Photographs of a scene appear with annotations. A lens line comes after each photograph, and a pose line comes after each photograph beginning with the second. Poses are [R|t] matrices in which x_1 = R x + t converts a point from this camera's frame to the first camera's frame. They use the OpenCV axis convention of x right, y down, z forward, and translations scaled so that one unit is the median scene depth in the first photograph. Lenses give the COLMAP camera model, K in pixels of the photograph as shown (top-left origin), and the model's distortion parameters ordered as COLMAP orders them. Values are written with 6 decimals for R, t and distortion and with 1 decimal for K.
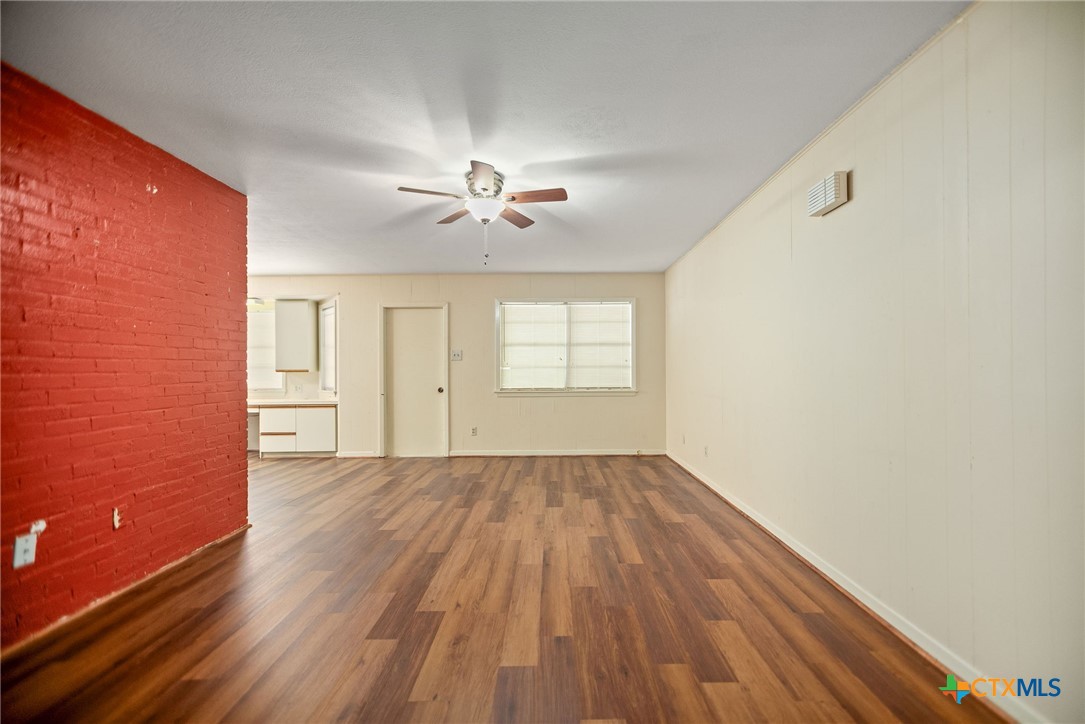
lens RADIAL K [[459.0, 0, 541.9], [0, 459.0, 362.5], [0, 0, 1]] dist [-0.000135, 0.001126]
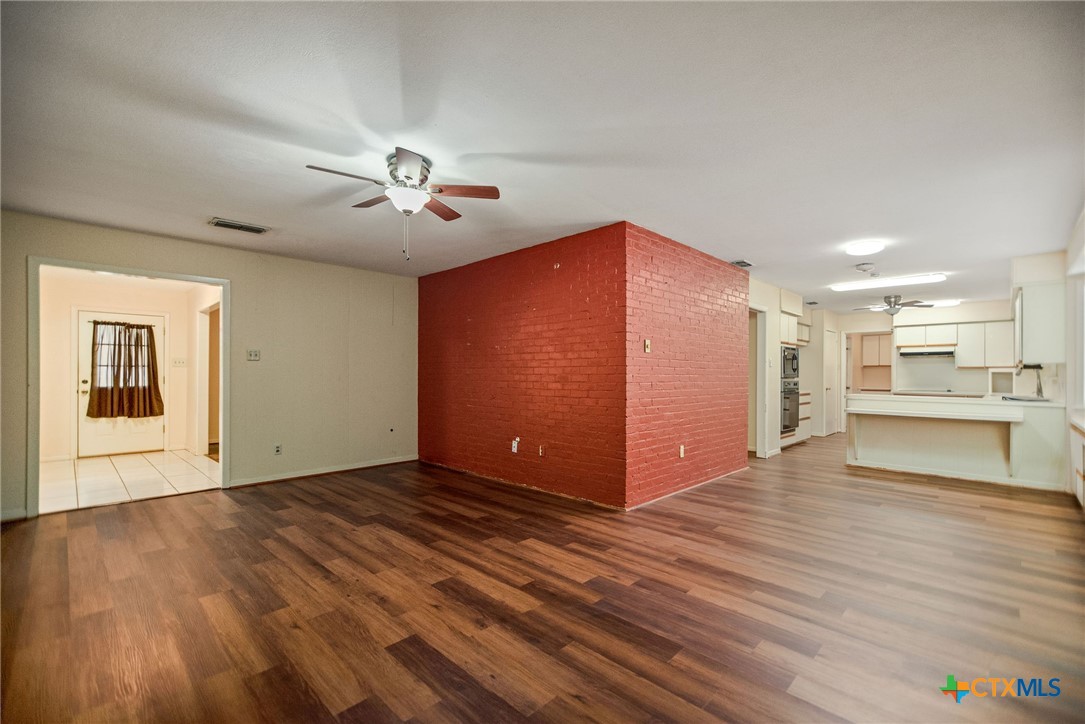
lens RADIAL K [[459.0, 0, 546.9], [0, 459.0, 373.2], [0, 0, 1]] dist [-0.000135, 0.001126]
pose [[-0.673033, 0.003614, -0.739604, 0.335001], [0.010900, 0.999928, -0.005032, 0.020548], [0.739532, -0.011449, -0.673024, 1.661691]]
